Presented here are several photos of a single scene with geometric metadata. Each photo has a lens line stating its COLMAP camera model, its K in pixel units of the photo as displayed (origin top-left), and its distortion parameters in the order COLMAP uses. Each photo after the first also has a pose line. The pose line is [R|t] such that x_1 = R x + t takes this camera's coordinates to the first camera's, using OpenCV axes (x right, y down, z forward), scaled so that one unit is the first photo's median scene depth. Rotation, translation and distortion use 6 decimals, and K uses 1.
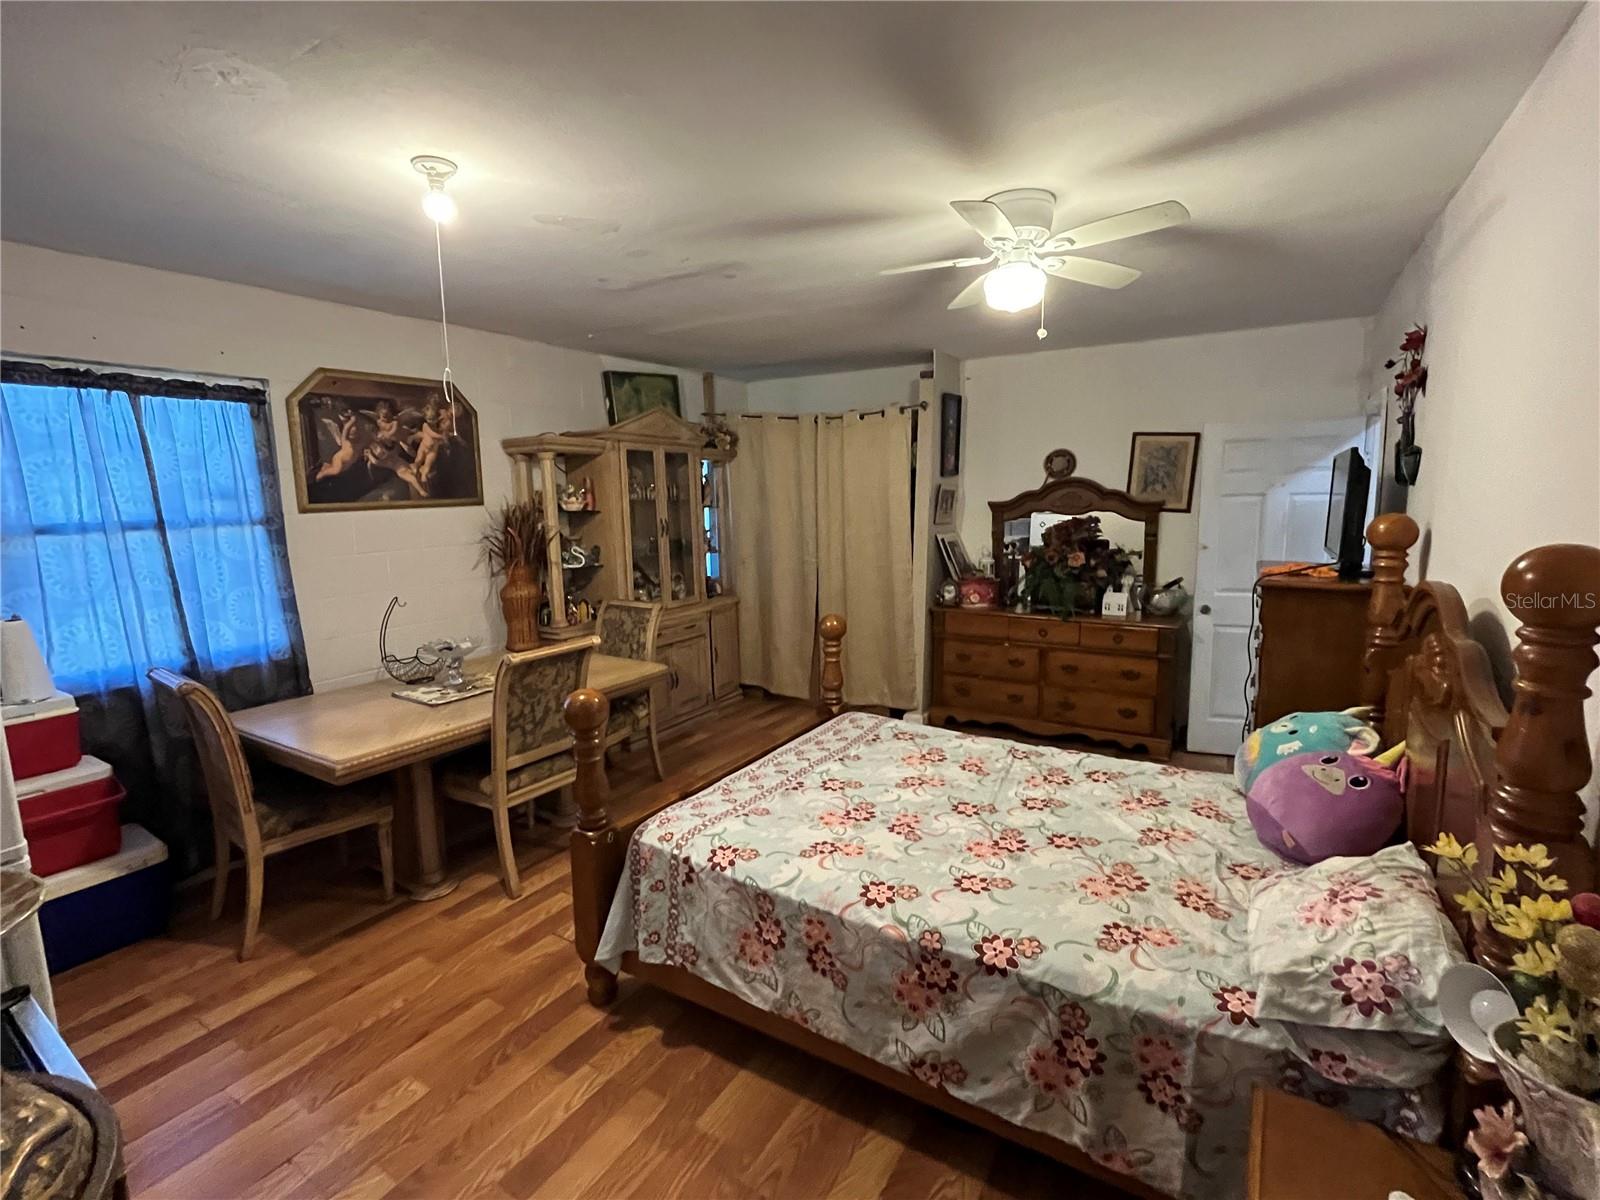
lens RADIAL K [[705.5, 0, 803.4], [0, 705.5, 602.8], [0, 0, 1]] dist [-0.001064, -0.000061]
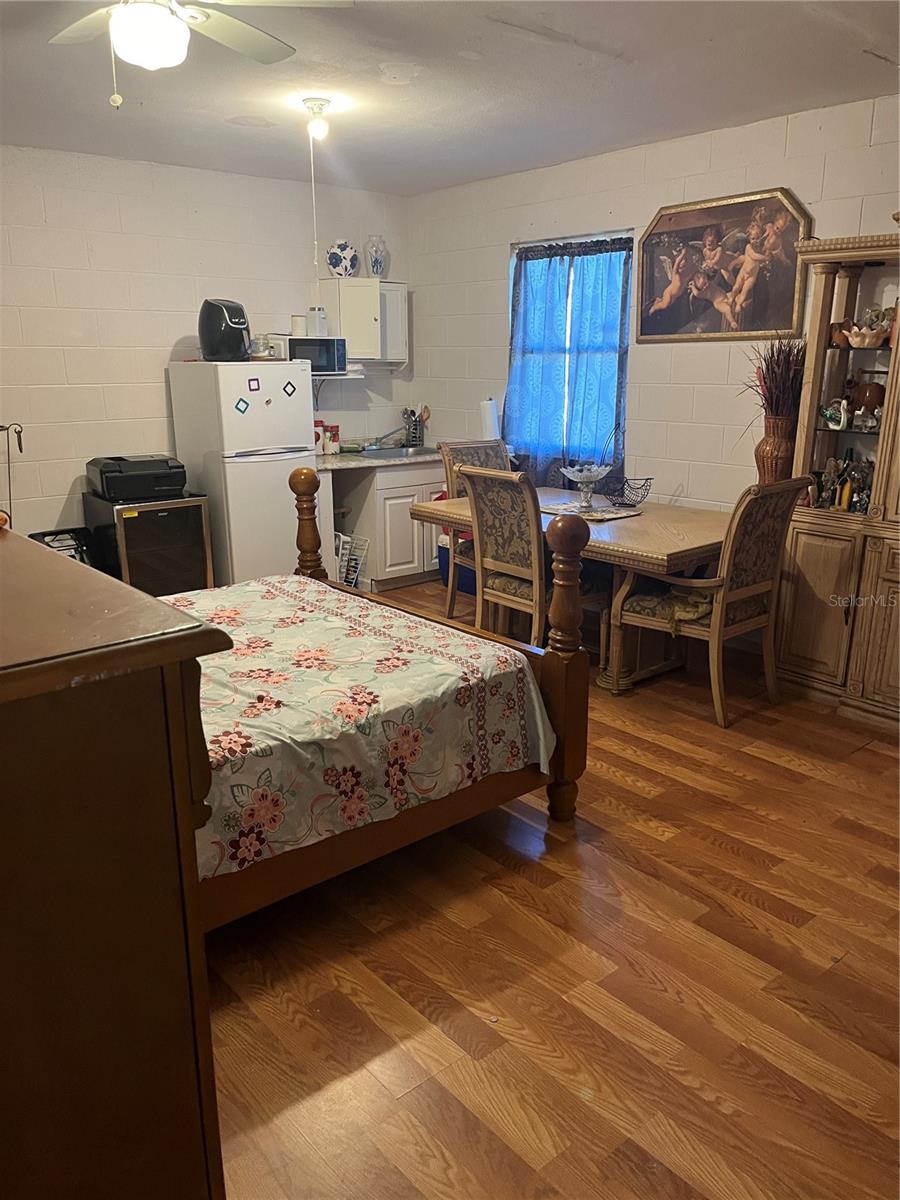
lens RADIAL K [[906.9, 0, 451.4], [0, 906.9, 602.1], [0, 0, 1]] dist [0.062271, -0.069150]
pose [[-0.286201, 0.268078, -0.919904, 0.830318], [-0.145464, 0.936779, 0.318252, -0.151668], [0.947063, 0.224897, -0.229111, 1.070363]]
